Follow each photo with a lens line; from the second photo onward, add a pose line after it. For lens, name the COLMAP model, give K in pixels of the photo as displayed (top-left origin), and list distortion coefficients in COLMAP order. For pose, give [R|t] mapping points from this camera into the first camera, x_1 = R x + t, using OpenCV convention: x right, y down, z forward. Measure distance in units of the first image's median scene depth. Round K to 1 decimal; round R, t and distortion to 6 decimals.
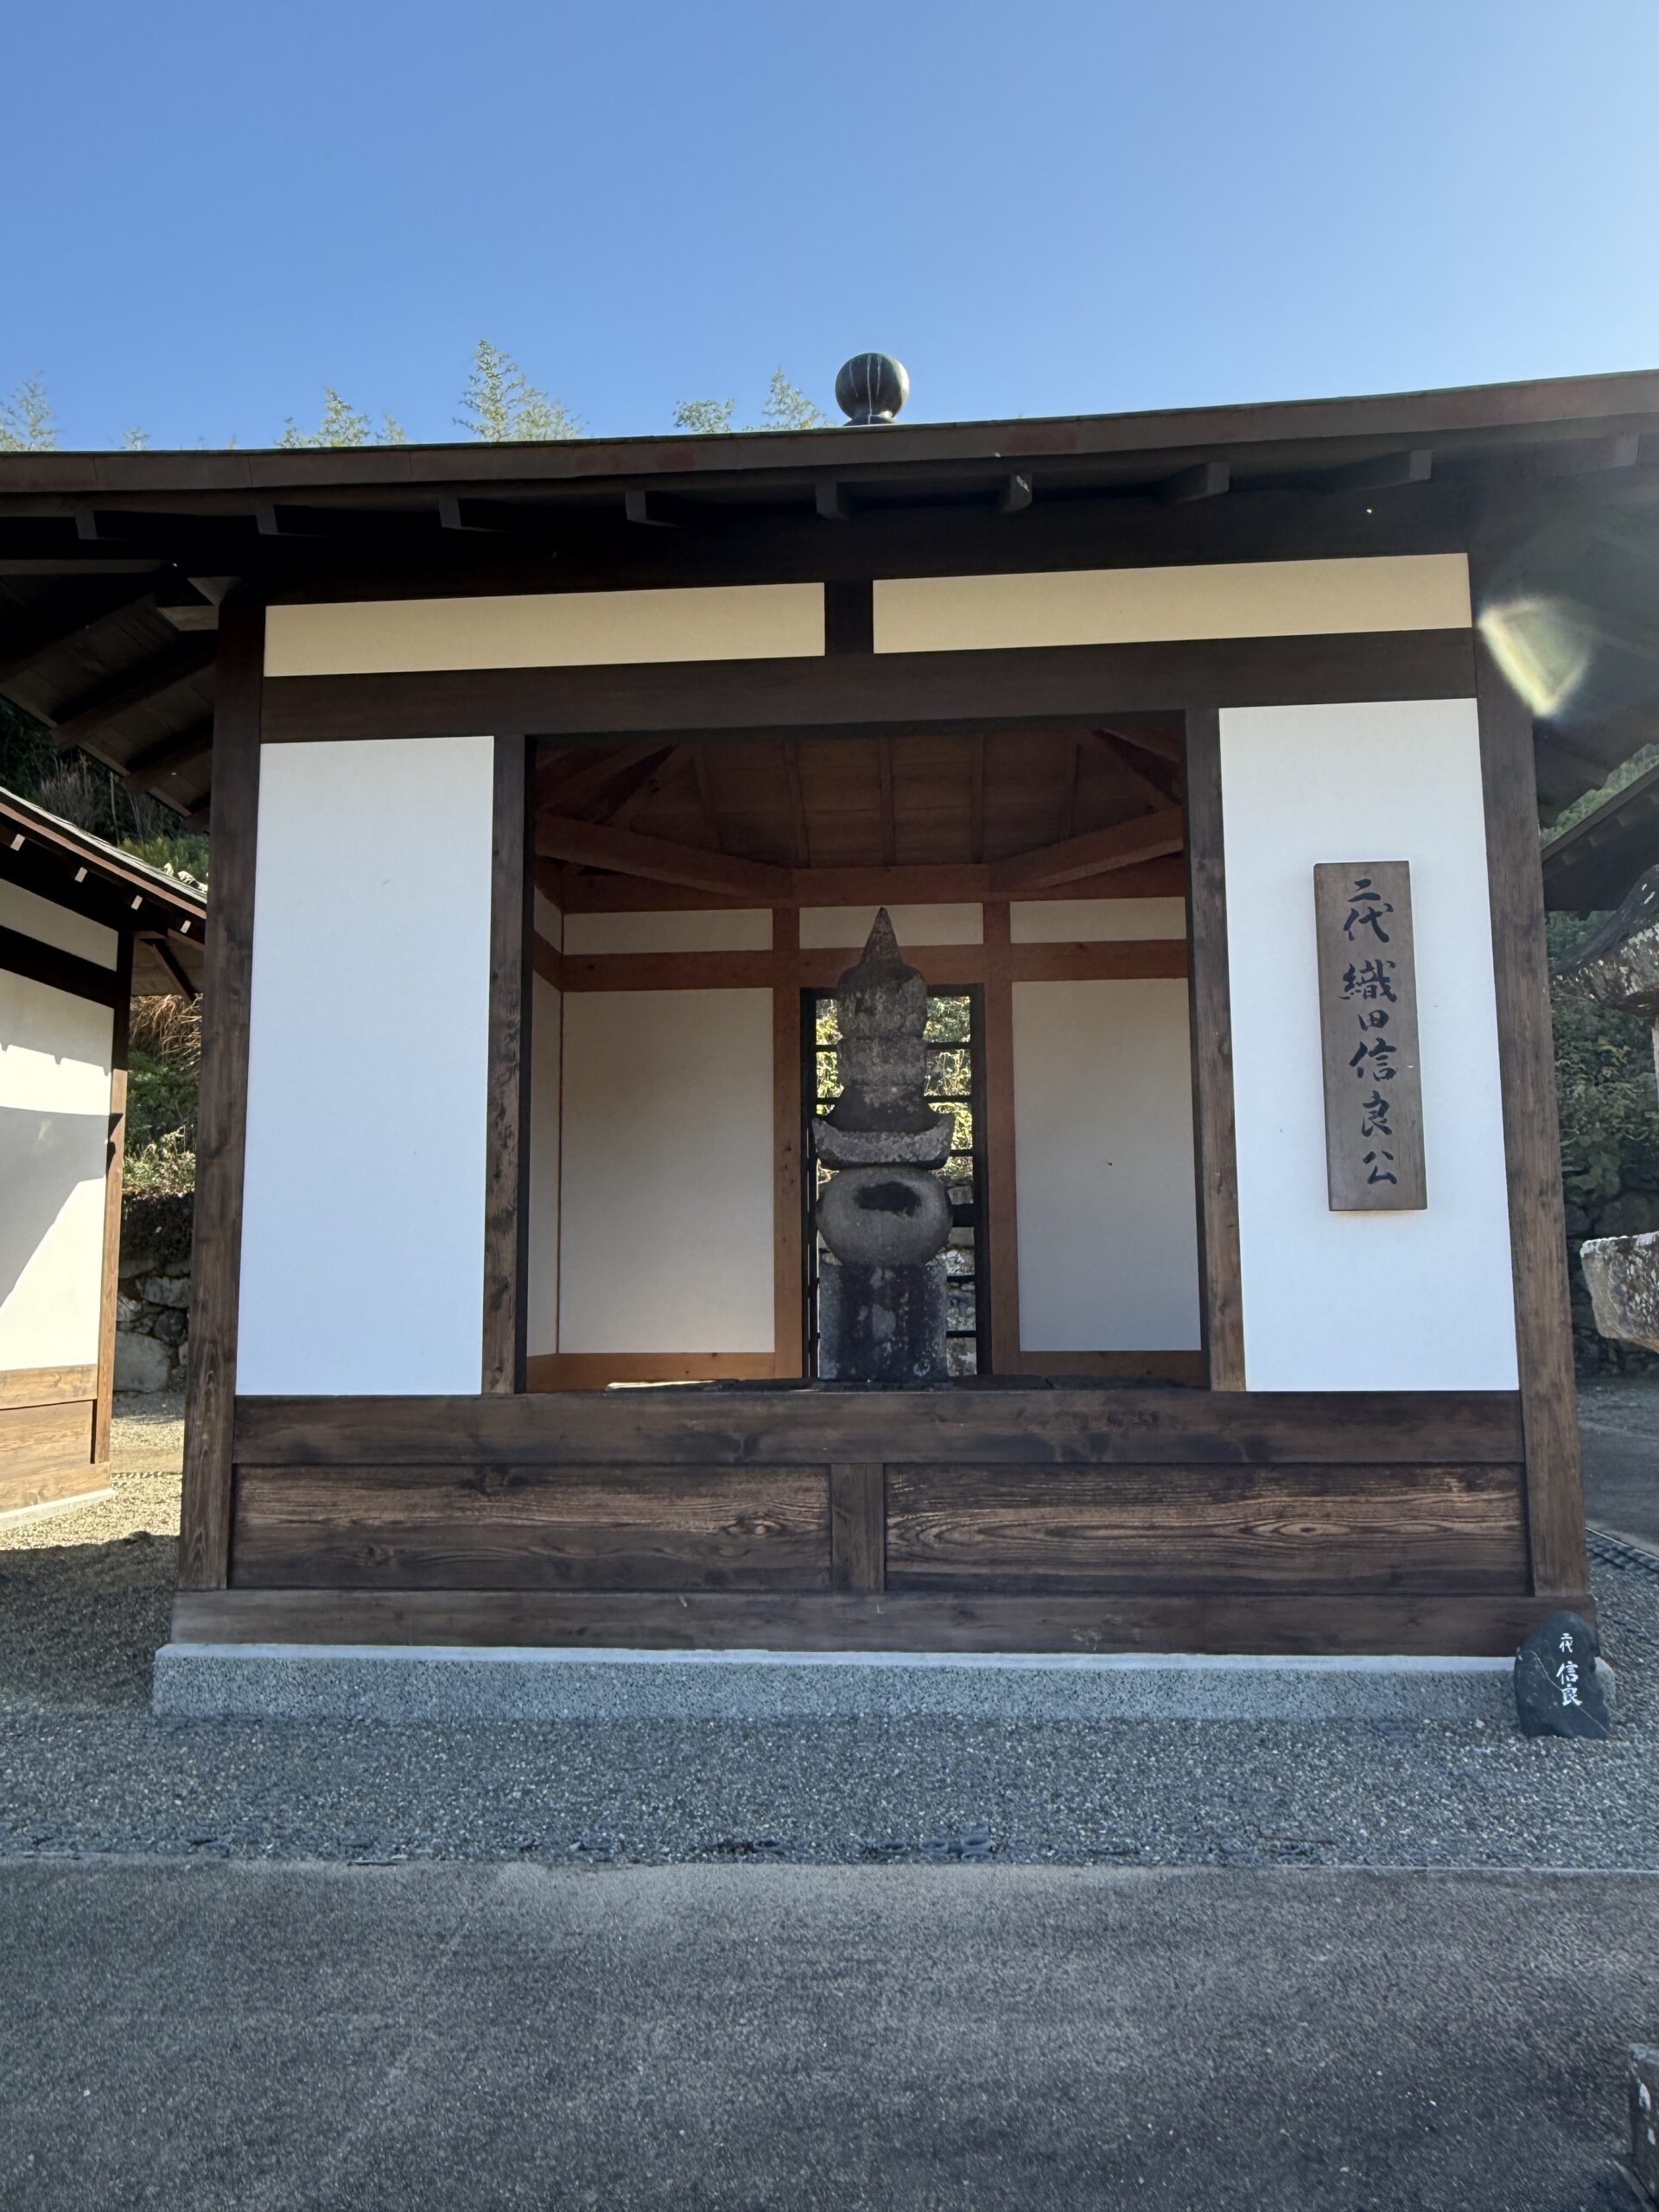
lens RADIAL K [[1521.5, 0, 835.1], [0, 1521.5, 1104.8], [0, 0, 1]] dist [-0.009584, -0.010871]
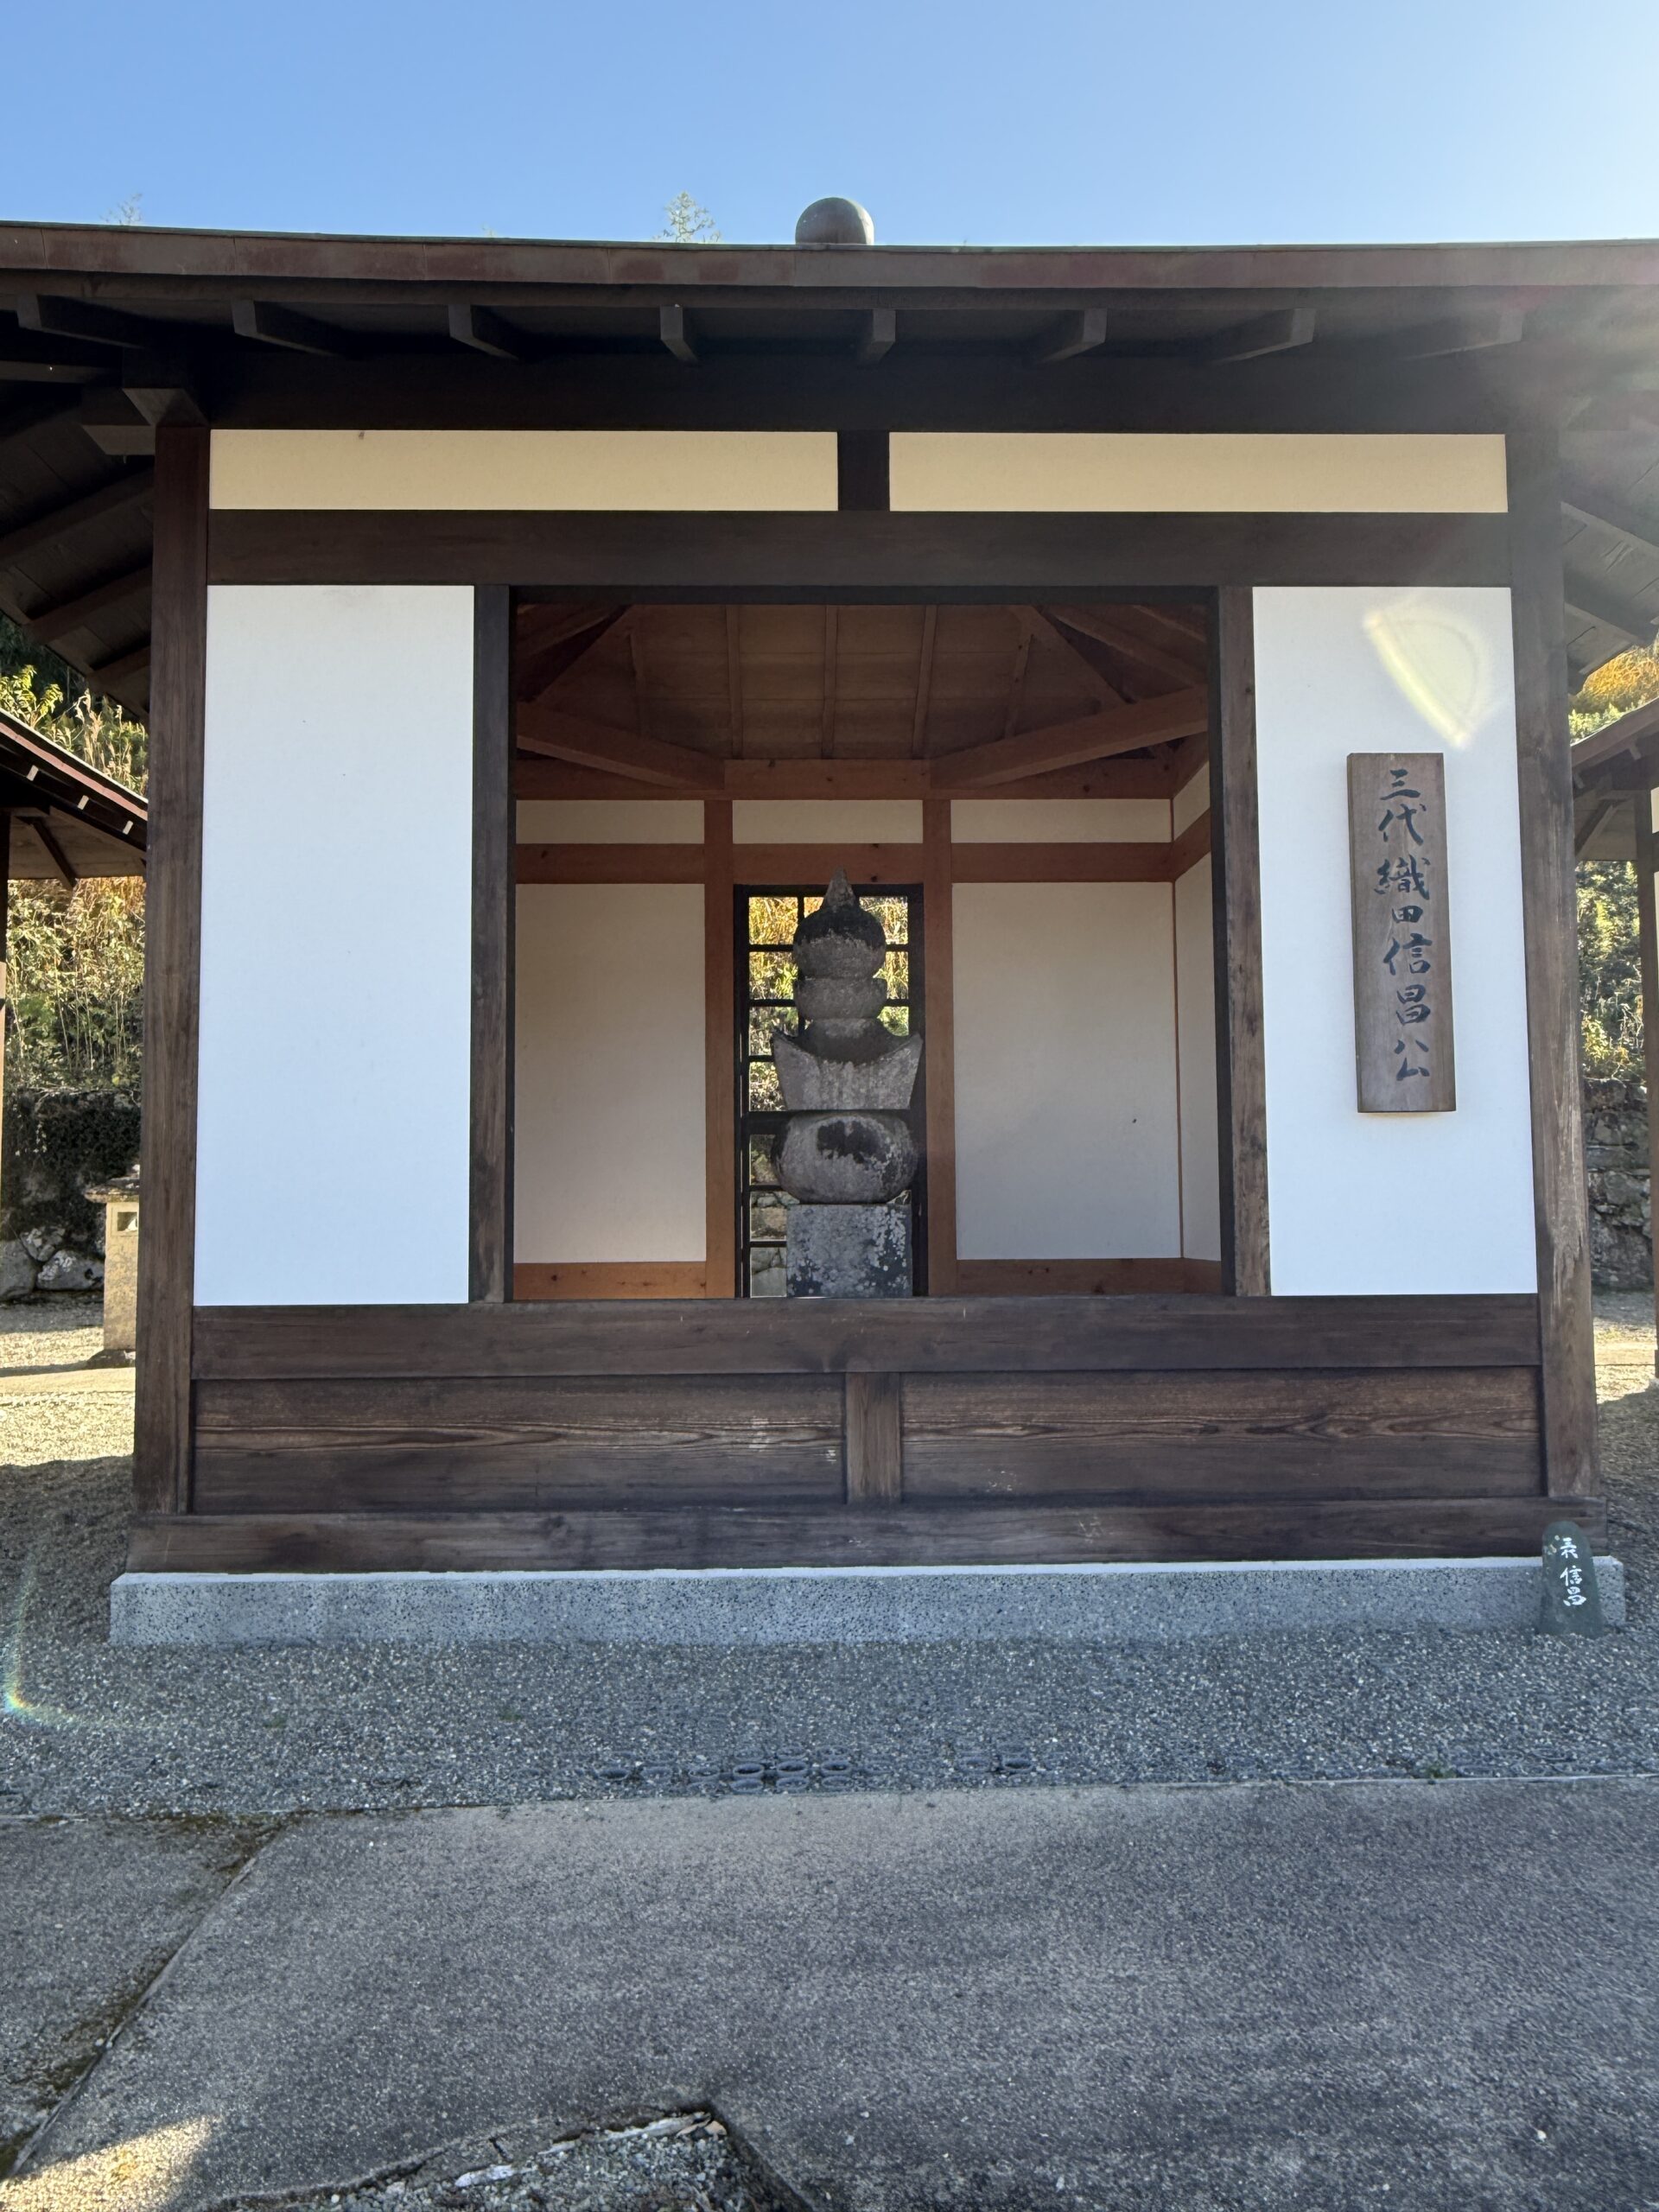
lens RADIAL K [[1521.5, 0, 816.6], [0, 1521.5, 1108.2], [0, 0, 1]] dist [-0.009584, -0.010871]
pose [[0.995373, 0.008330, 0.095728, -0.103476], [-0.013761, 0.998324, 0.056209, 0.015761], [-0.095099, -0.057266, 0.993819, 0.058506]]
